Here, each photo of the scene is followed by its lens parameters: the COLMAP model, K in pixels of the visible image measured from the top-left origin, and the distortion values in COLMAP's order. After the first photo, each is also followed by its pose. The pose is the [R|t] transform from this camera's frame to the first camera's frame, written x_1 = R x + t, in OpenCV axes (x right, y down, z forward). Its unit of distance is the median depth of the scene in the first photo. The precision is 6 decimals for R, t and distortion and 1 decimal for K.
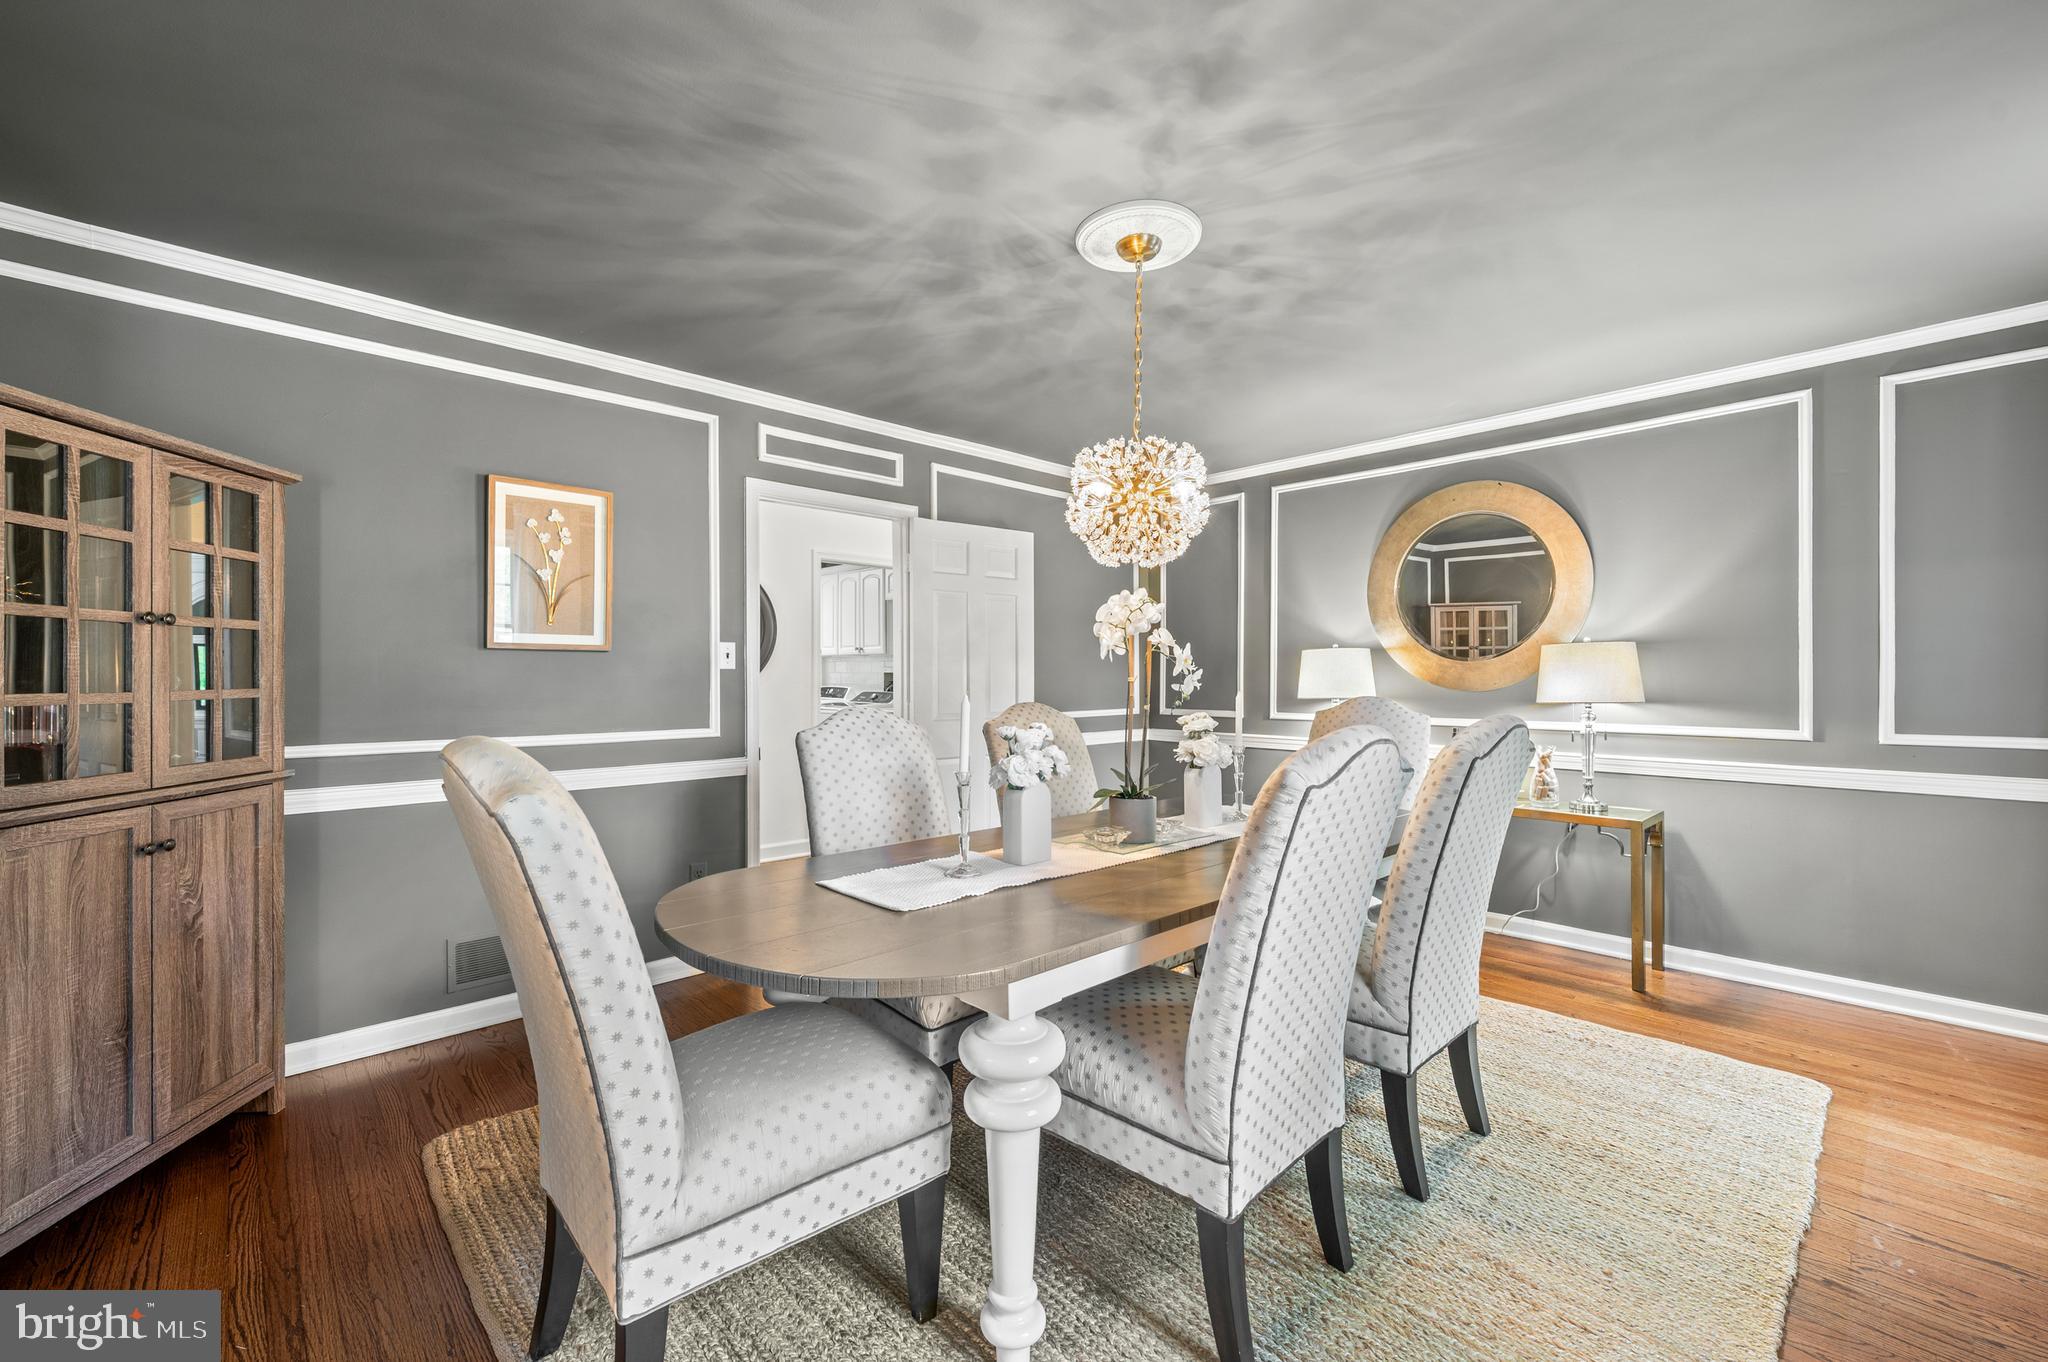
lens RADIAL K [[824.8, 0, 1025.5], [0, 824.8, 673.8], [0, 0, 1]] dist [0.007755, -0.001257]
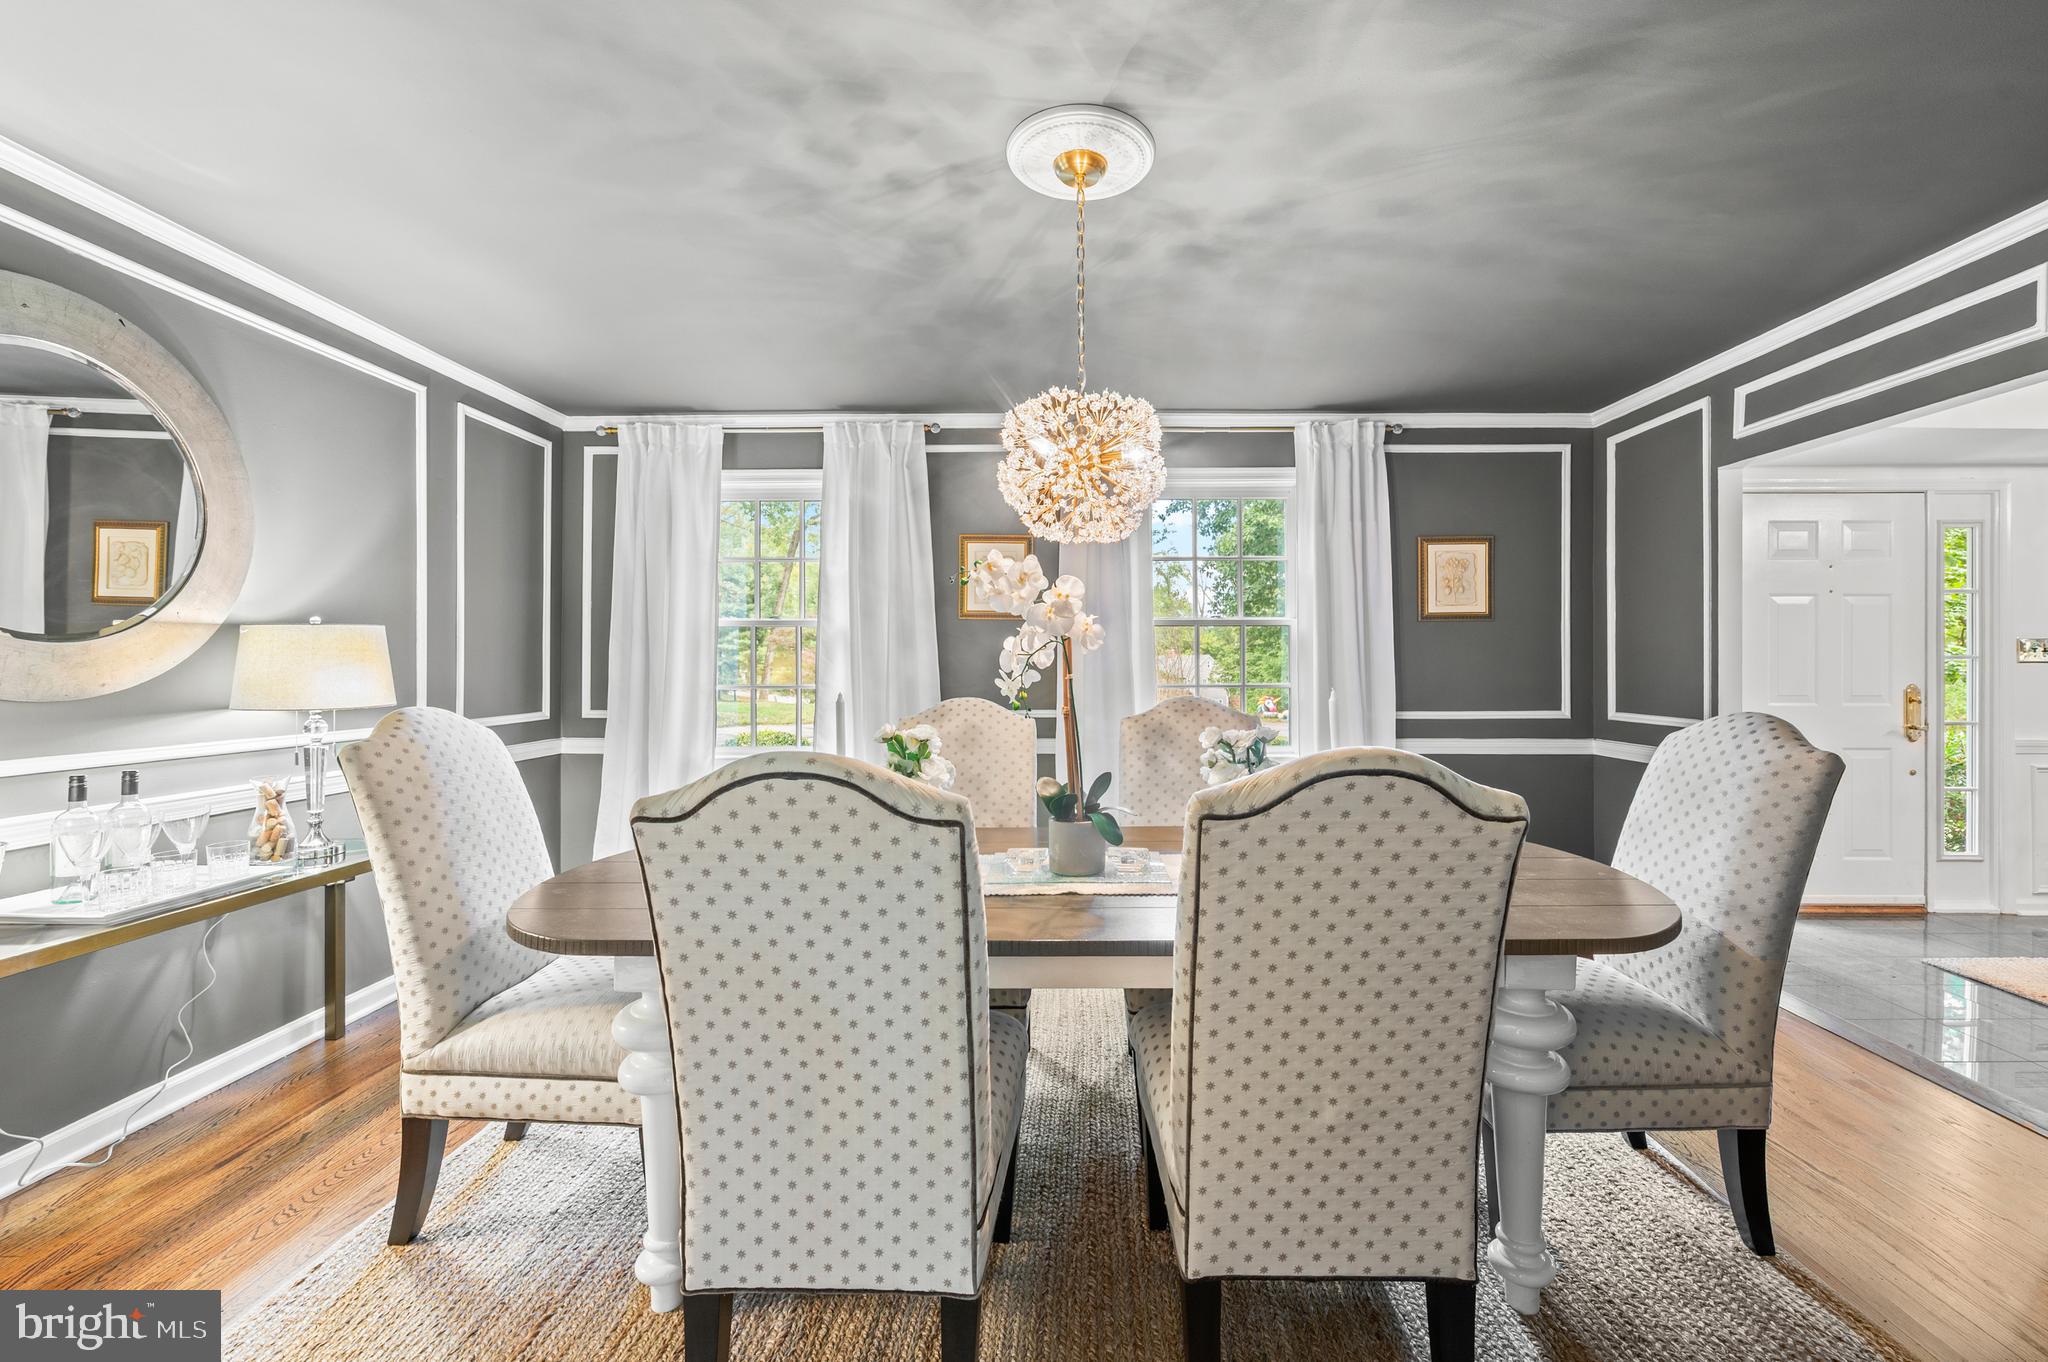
lens RADIAL K [[824.8, 0, 1057.2], [0, 824.8, 657.4], [0, 0, 1]] dist [0.007755, -0.001257]
pose [[-0.719822, 0.000884, 0.694158, -0.450491], [0.001332, 0.999999, 0.000108, -0.009892], [-0.694157, 0.001003, -0.719823, 1.673497]]
